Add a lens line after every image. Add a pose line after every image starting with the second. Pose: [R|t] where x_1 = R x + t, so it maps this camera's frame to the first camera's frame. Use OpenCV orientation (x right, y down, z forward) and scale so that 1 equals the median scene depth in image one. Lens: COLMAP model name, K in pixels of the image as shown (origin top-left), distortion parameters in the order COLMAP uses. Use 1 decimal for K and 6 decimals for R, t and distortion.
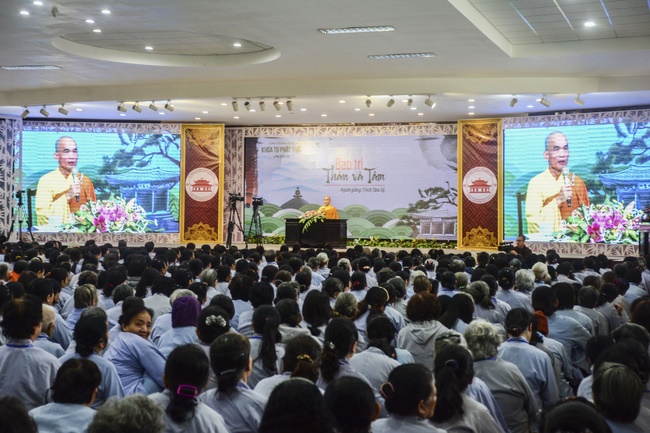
lens RADIAL K [[1111.4, 0, 325.0], [0, 1111.4, 217.3], [0, 0, 1]] dist [0.336880, 0.000000]
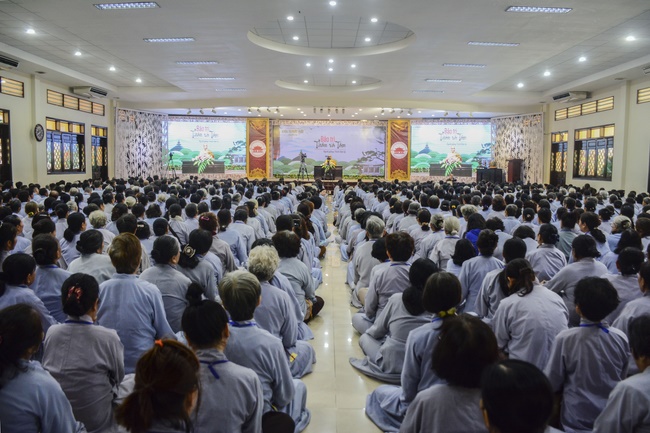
lens RADIAL K [[529.8, 0, 324.6], [0, 529.8, 215.1], [0, 0, 1]] dist [-0.074175, -0.000752]
pose [[0.948388, -0.032451, 0.315448, -0.326924], [0.001131, 0.995090, 0.098965, -0.005140], [-0.317111, -0.093500, 0.943768, 0.064631]]
